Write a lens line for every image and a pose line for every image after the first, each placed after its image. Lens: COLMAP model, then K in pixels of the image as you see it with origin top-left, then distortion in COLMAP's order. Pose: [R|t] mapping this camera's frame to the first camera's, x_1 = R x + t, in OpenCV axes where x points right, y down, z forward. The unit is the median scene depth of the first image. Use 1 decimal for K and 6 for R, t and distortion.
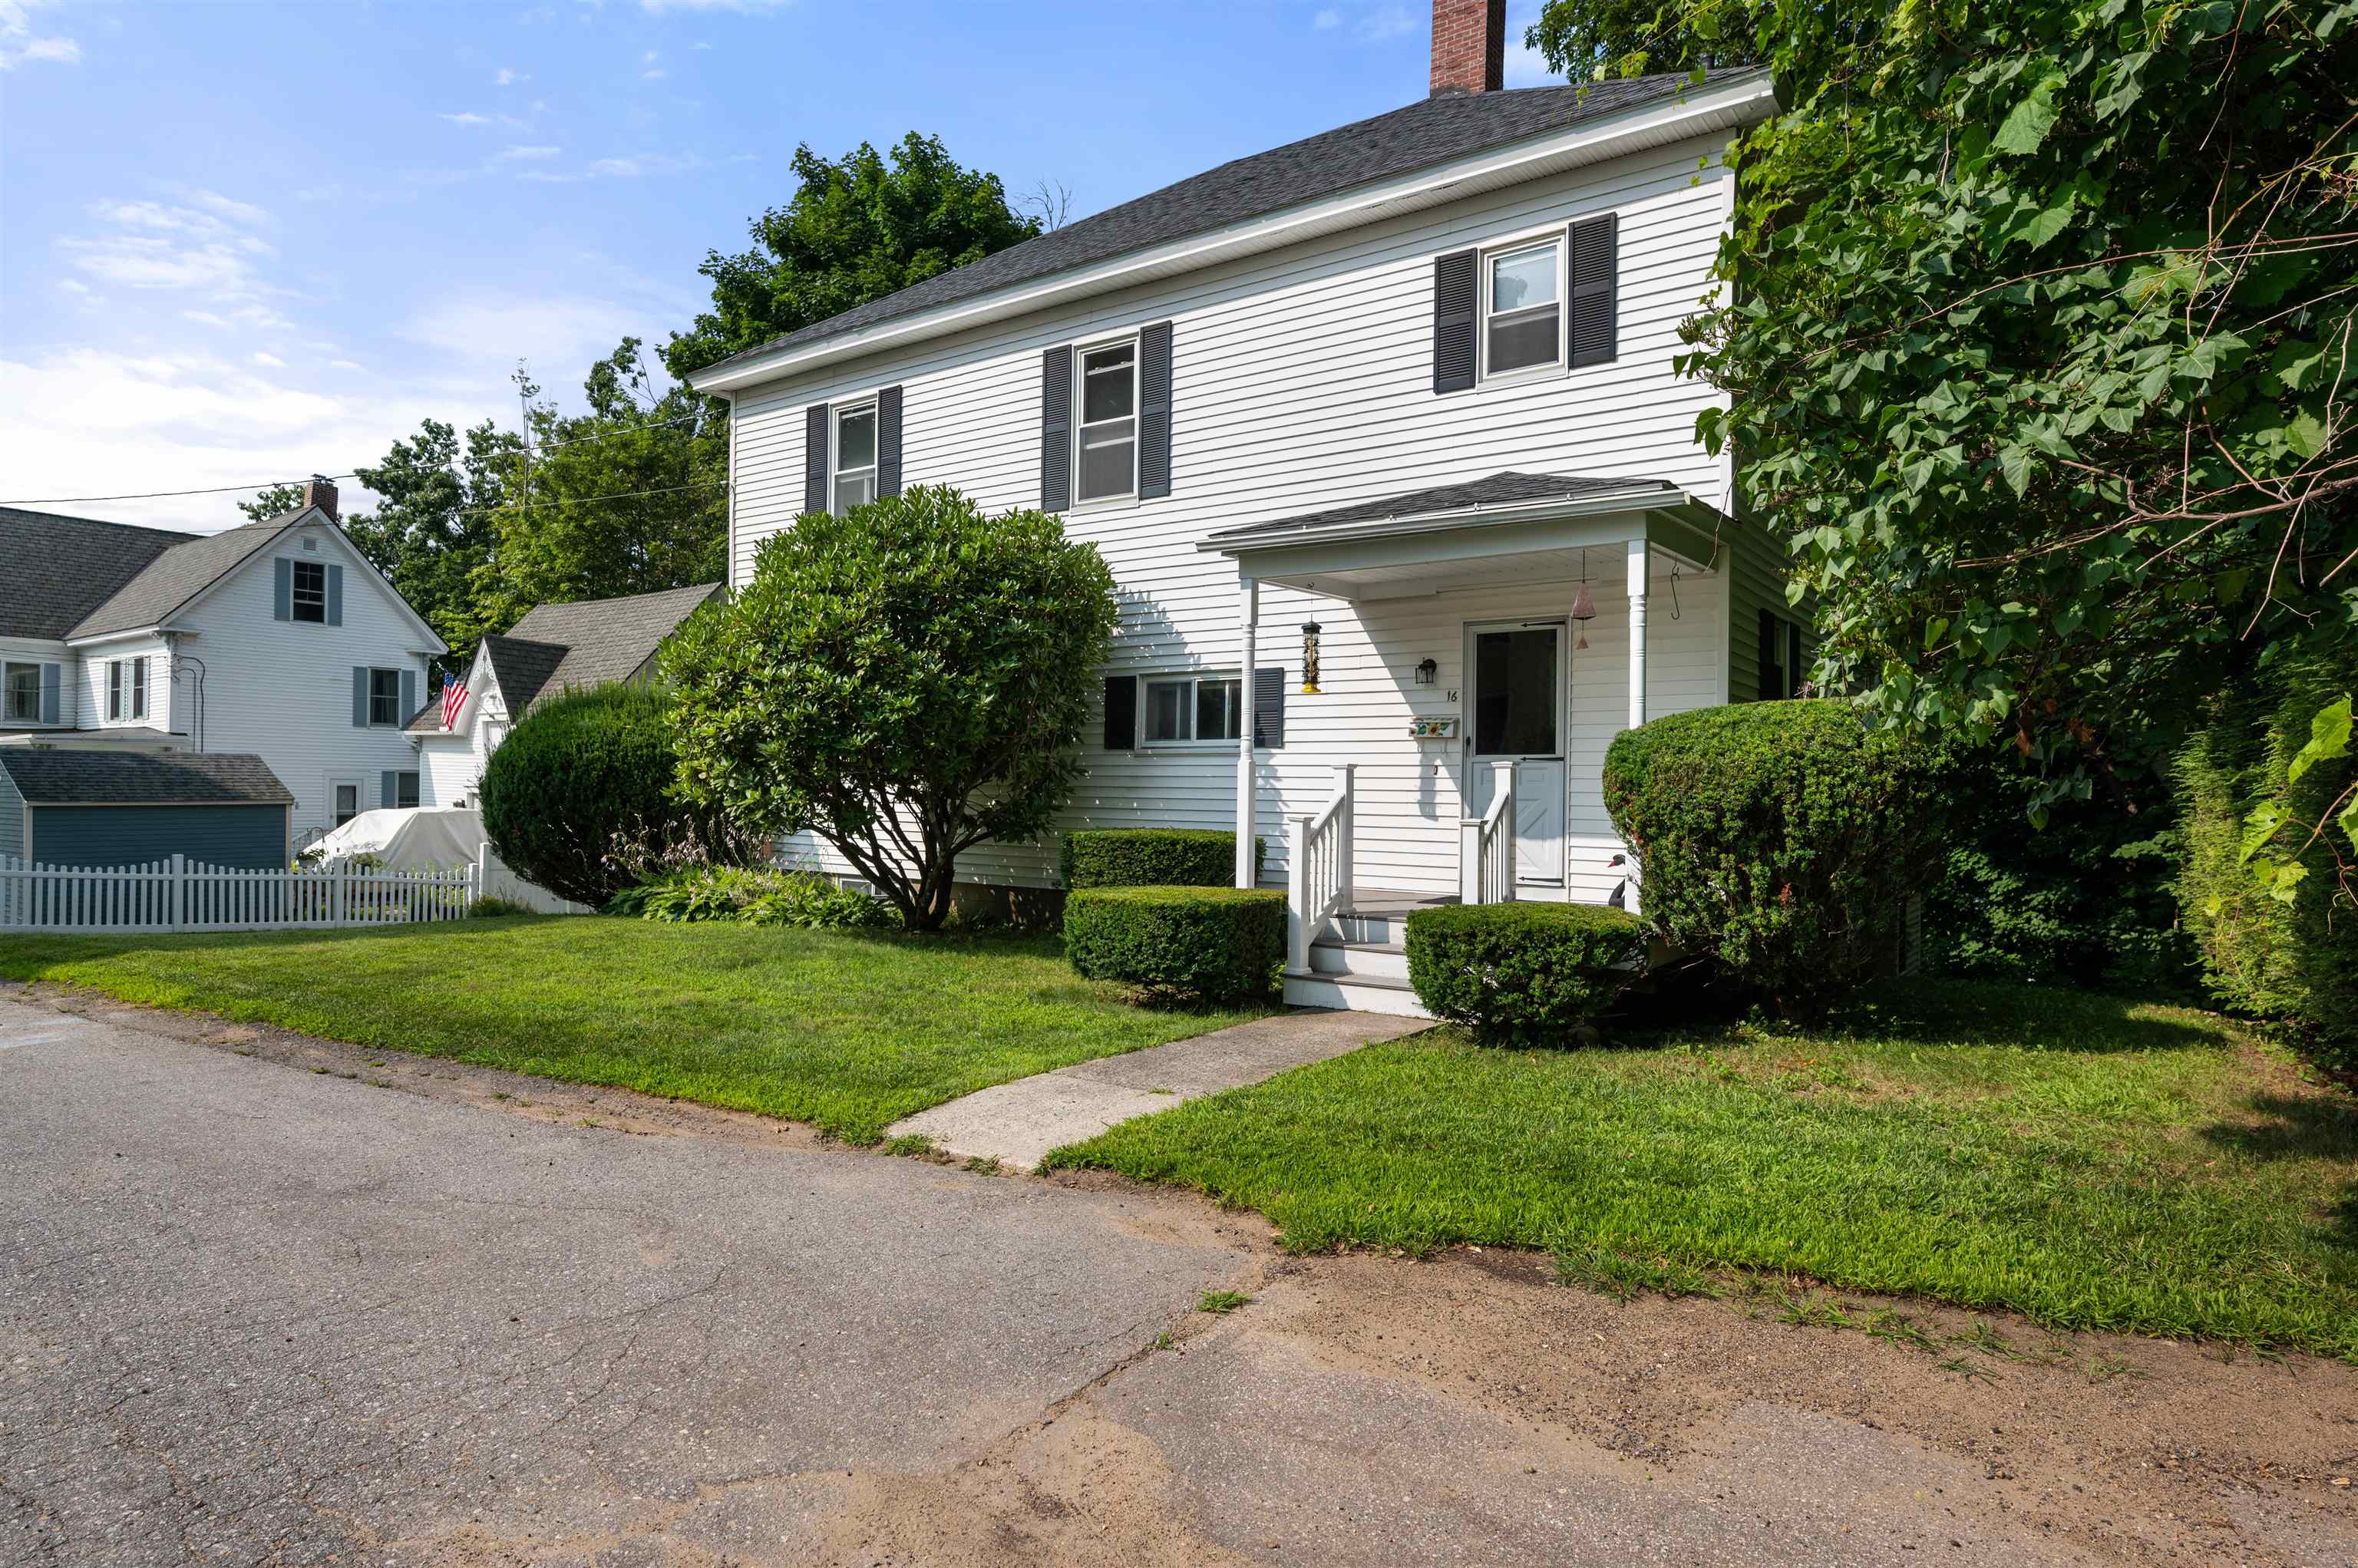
lens RADIAL K [[1281.9, 0, 1201.9], [0, 1281.9, 798.7], [0, 0, 1]] dist [-0.019519, -0.003334]
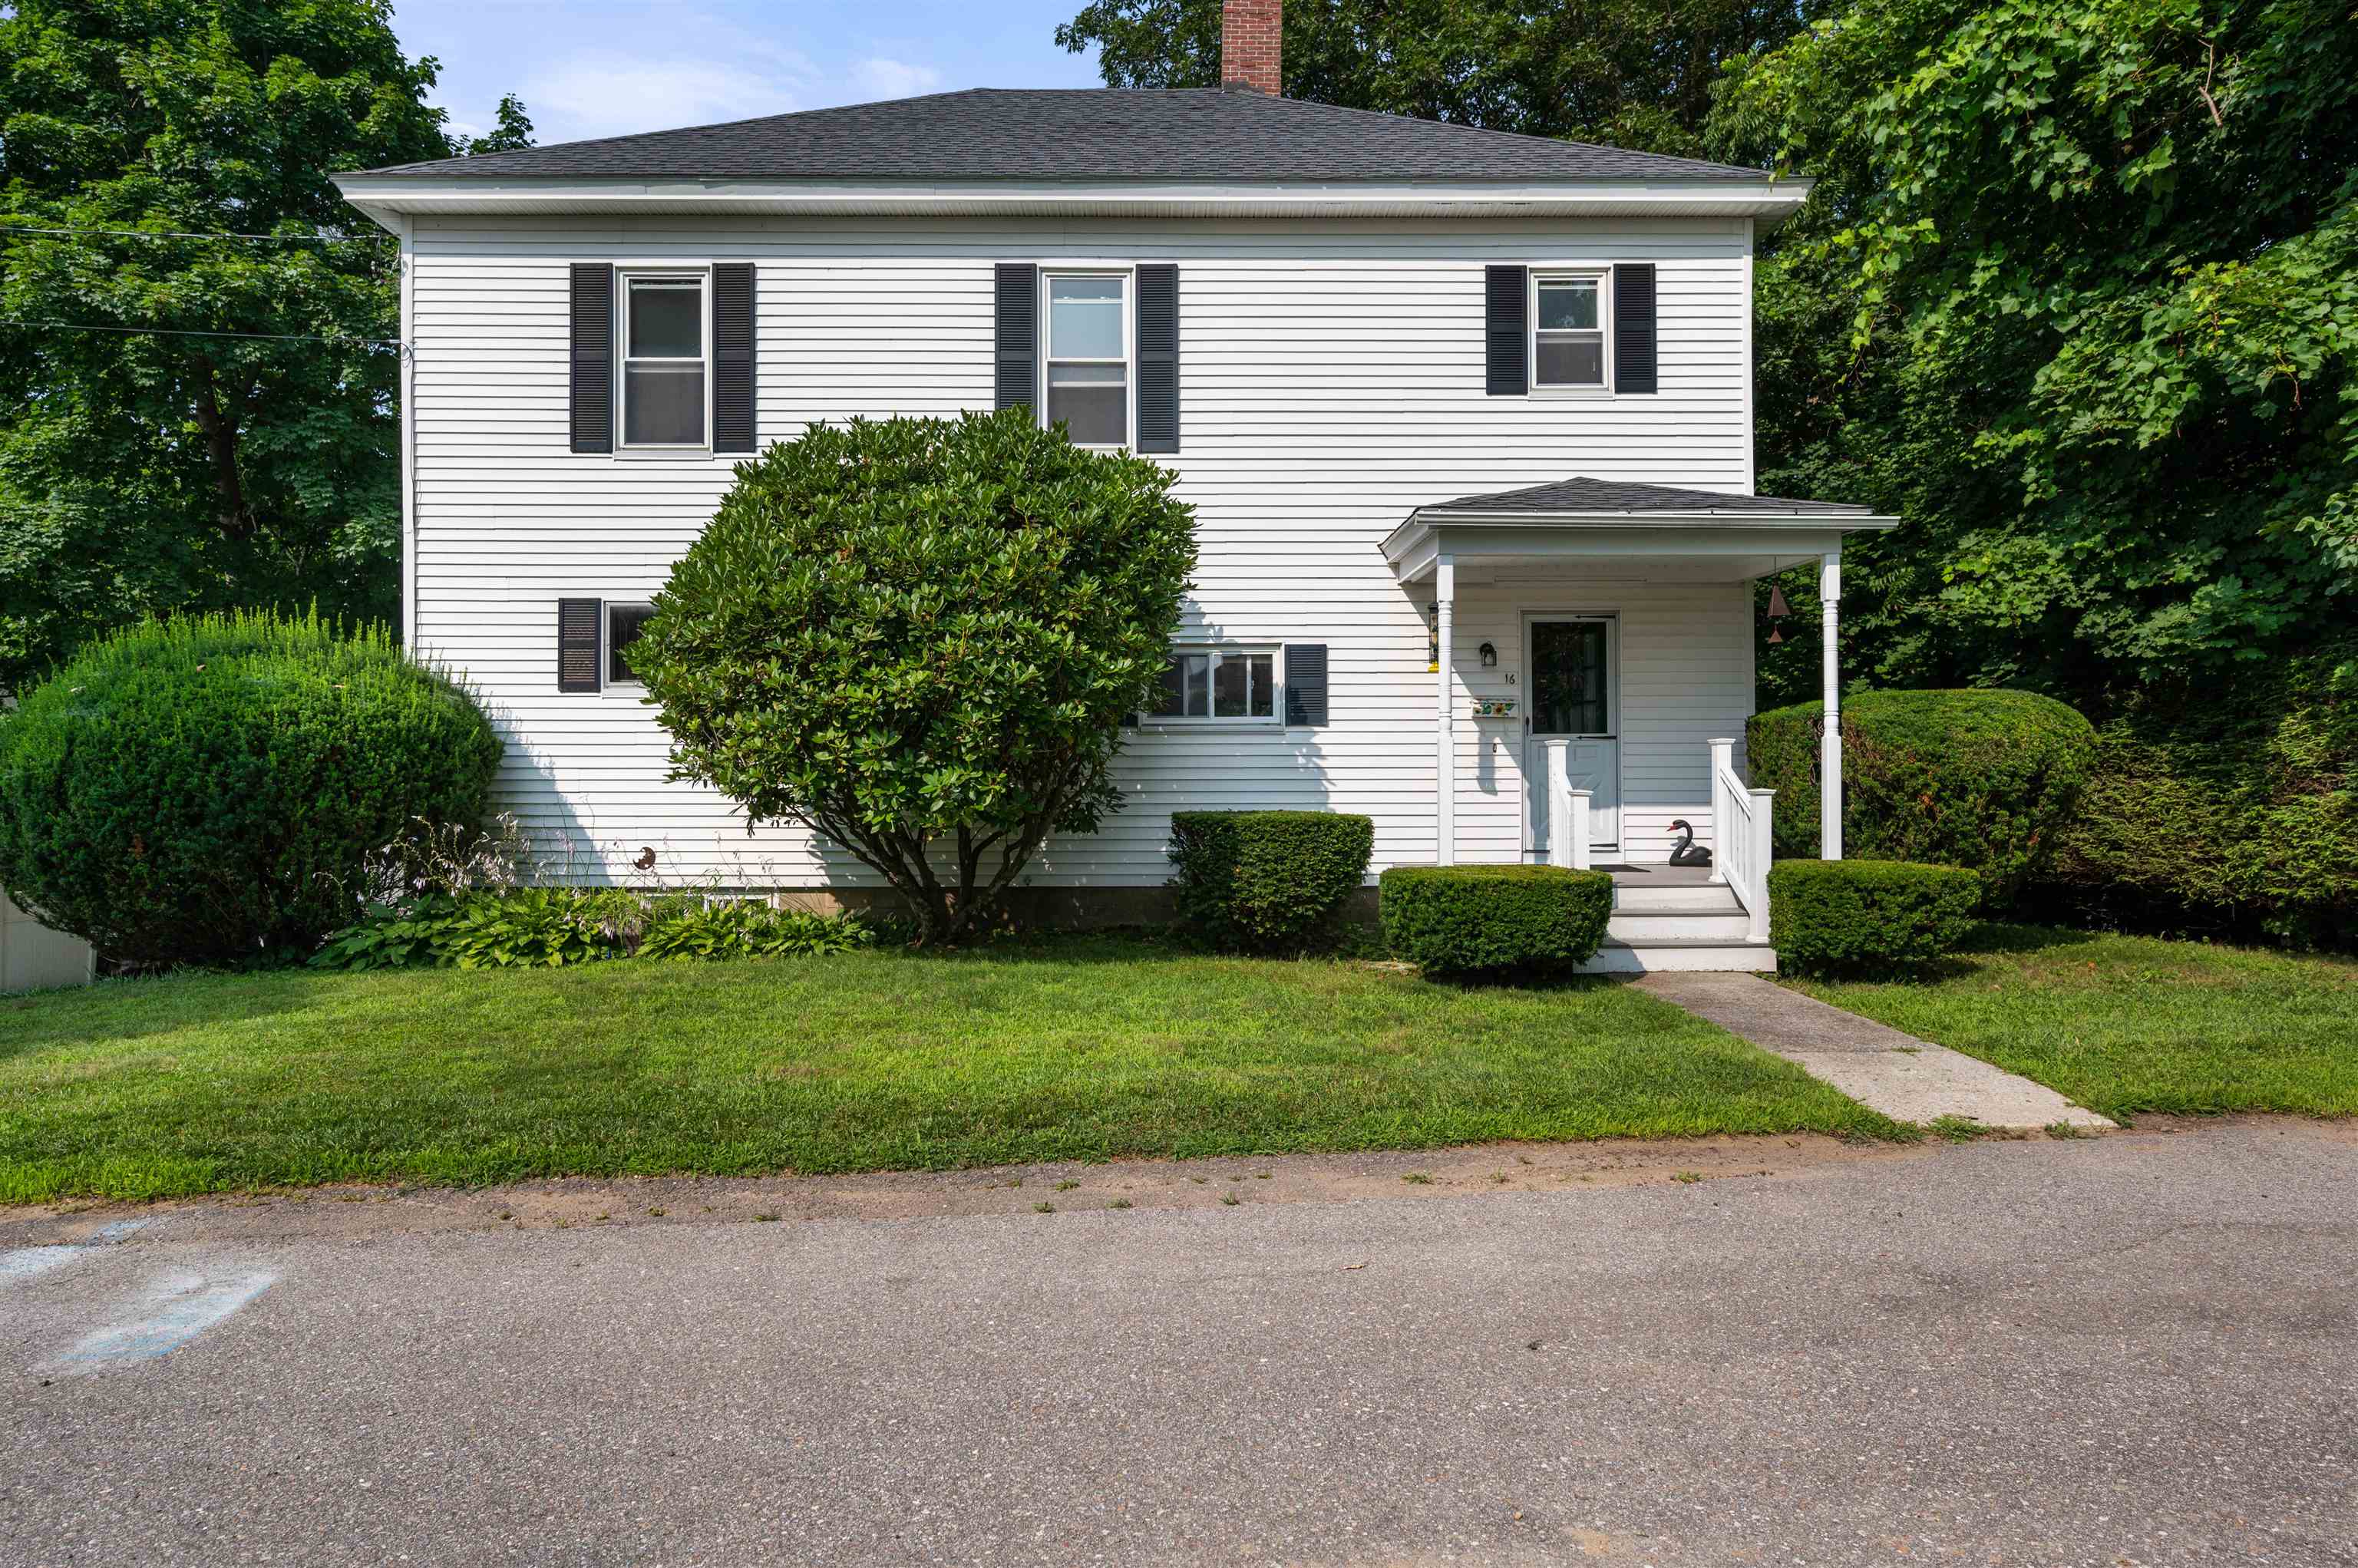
lens RADIAL K [[1281.9, 0, 1187.3], [0, 1281.9, 779.3], [0, 0, 1]] dist [-0.019519, -0.003334]
pose [[0.822178, -0.014459, 0.569047, -0.636824], [0.016710, 0.999860, 0.001262, -0.001894], [-0.568985, 0.008471, 0.822304, 0.273465]]
